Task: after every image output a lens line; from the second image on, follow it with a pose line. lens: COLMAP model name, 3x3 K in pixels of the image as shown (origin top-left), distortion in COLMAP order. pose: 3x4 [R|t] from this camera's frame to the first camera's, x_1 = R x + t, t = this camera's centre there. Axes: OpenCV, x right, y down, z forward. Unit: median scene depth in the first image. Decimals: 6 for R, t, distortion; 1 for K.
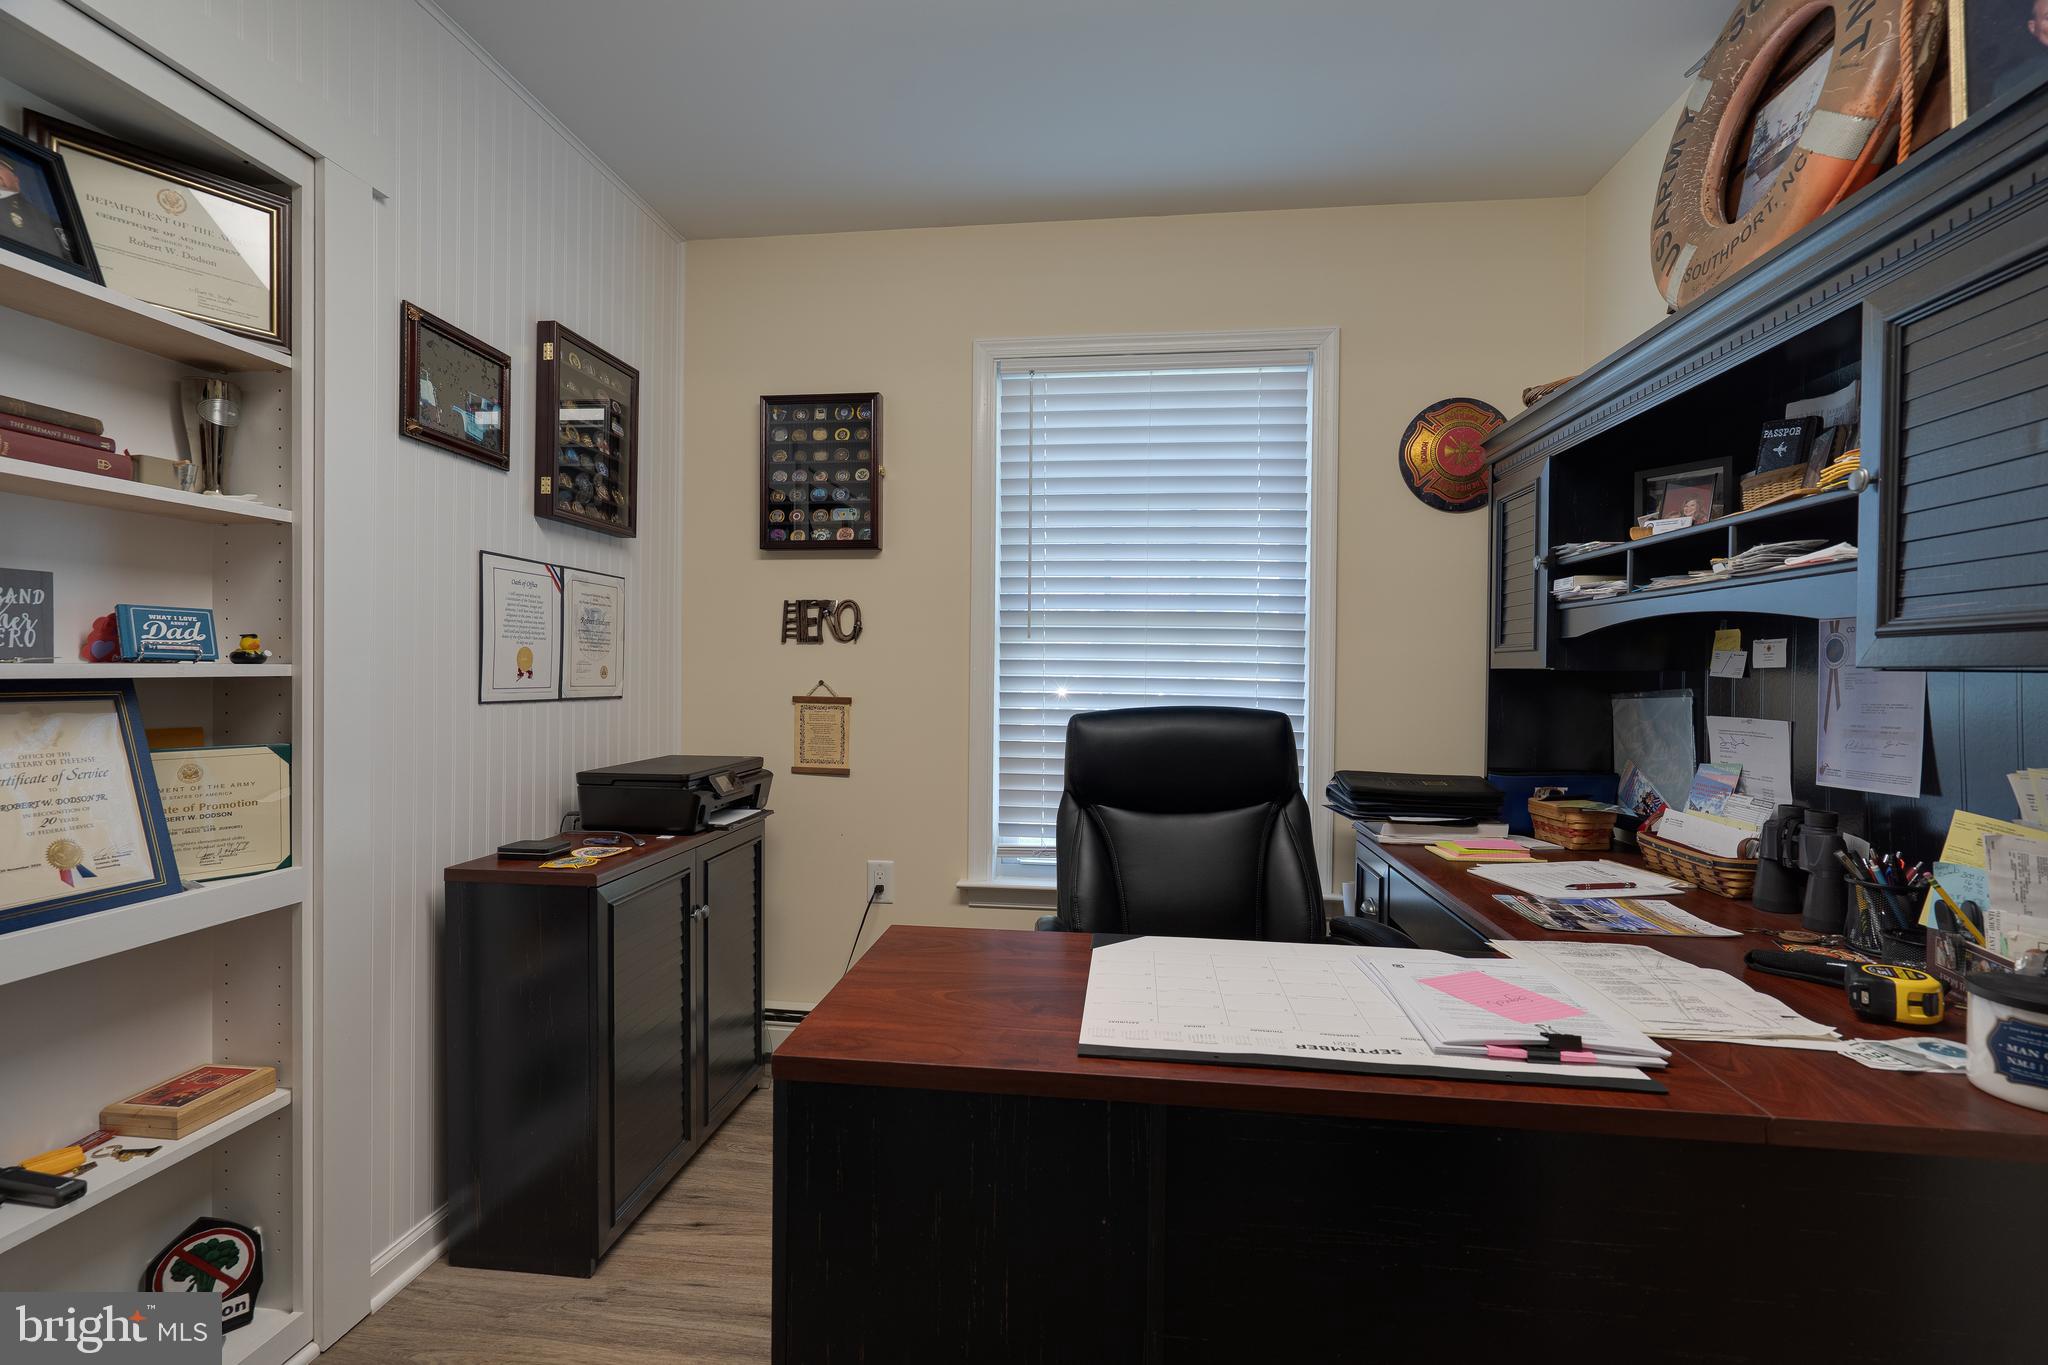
lens RADIAL K [[932.8, 0, 1022.9], [0, 932.8, 684.5], [0, 0, 1]] dist [-0.001678, 0.002695]
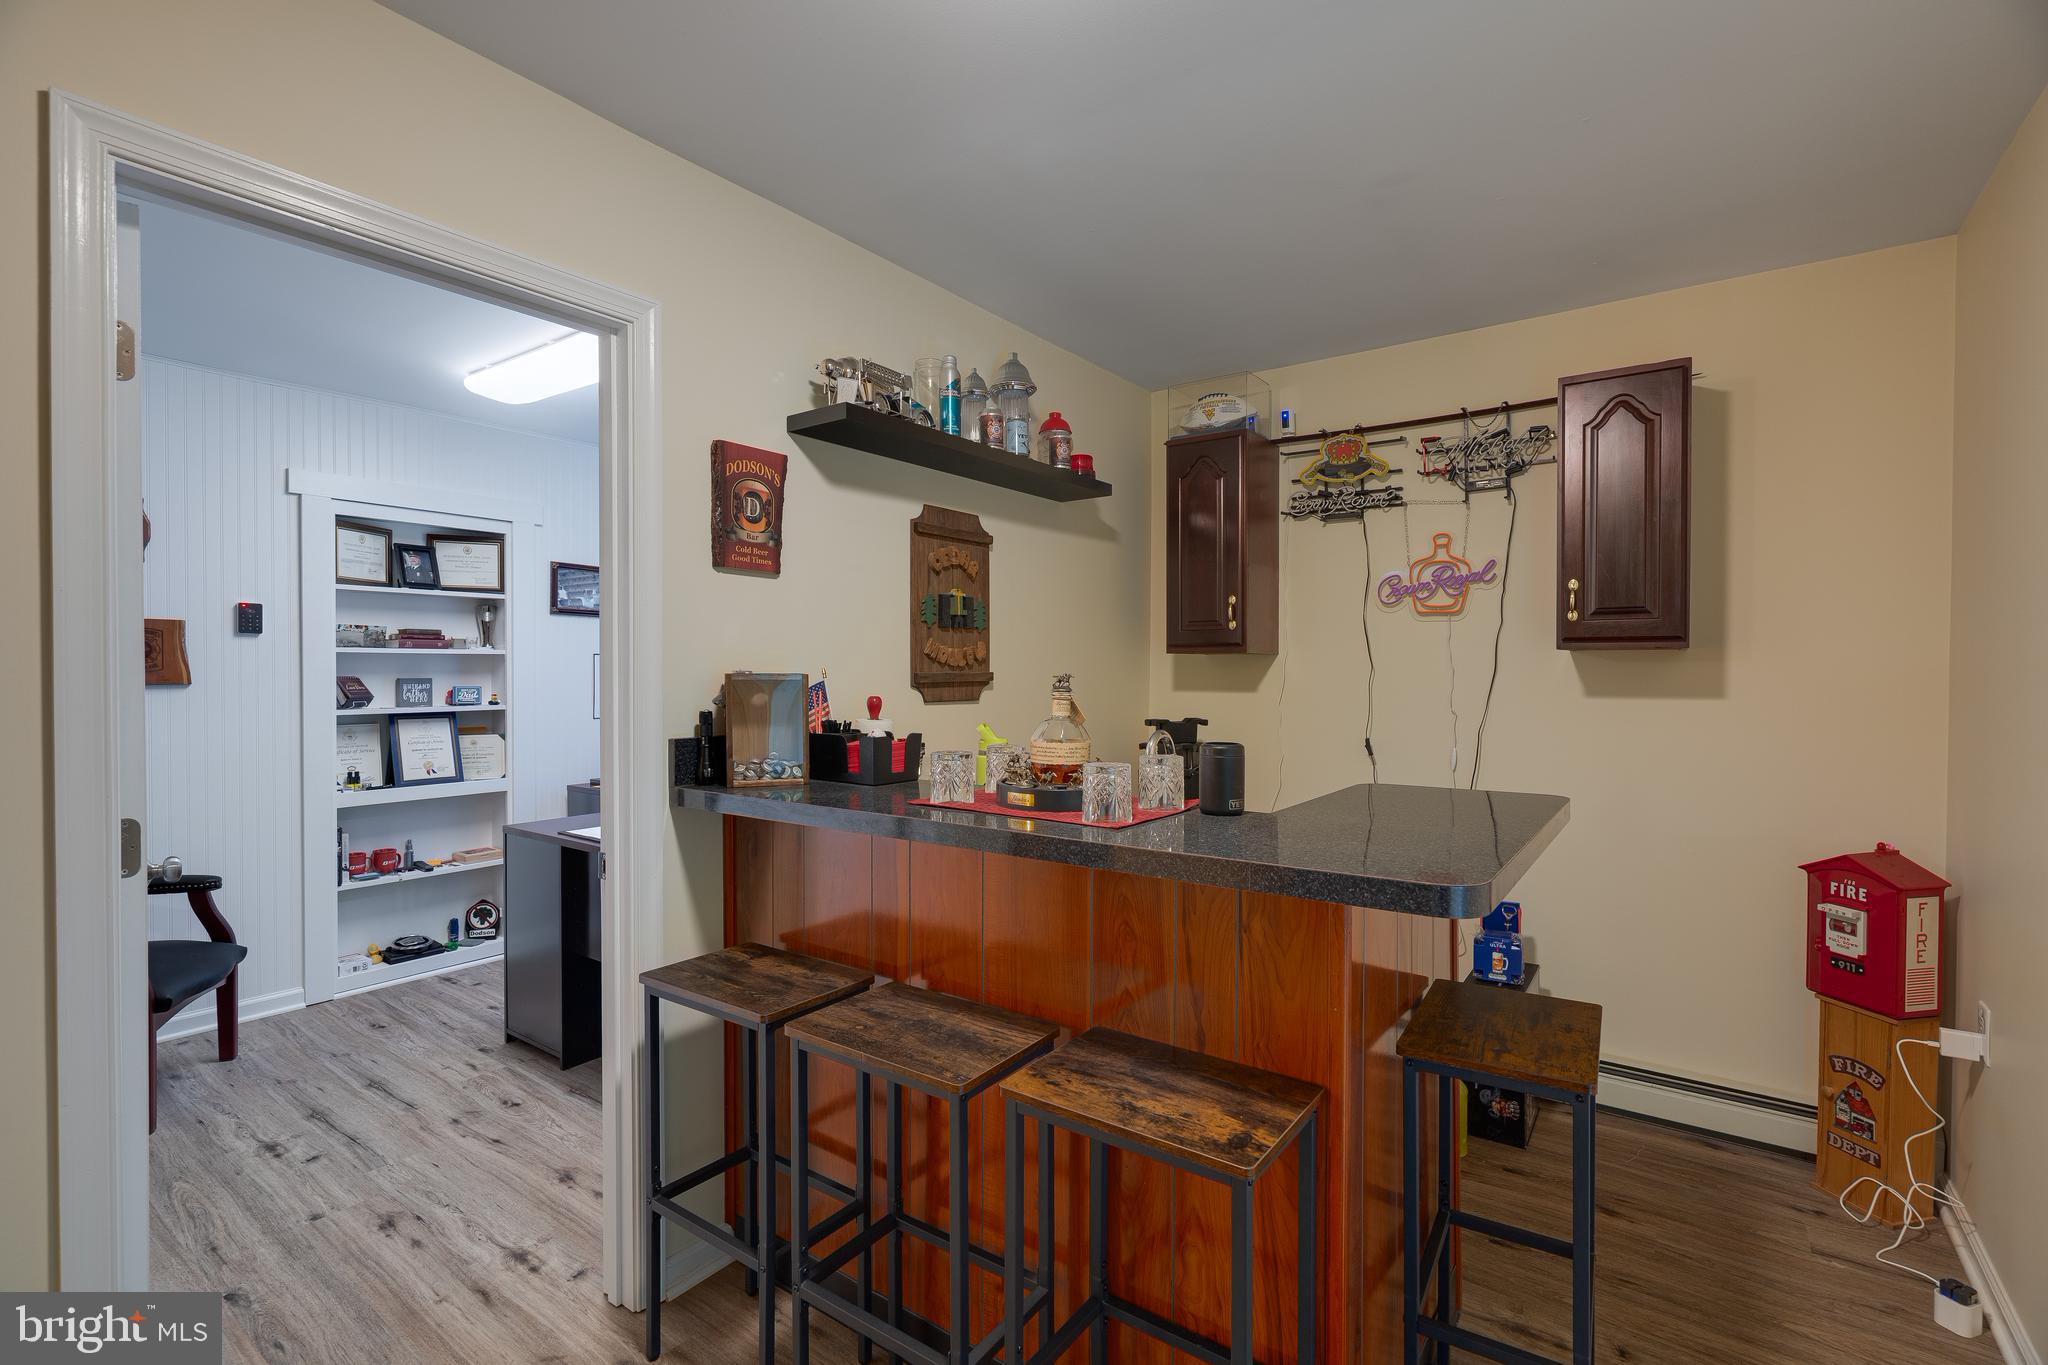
lens RADIAL K [[932.8, 0, 1024.2], [0, 932.8, 676.7], [0, 0, 1]] dist [-0.001678, 0.002695]
pose [[0.872678, -0.010803, -0.488177, 1.984514], [0.006113, 0.999919, -0.011199, -0.067242], [0.488258, 0.006789, 0.872673, -0.692257]]
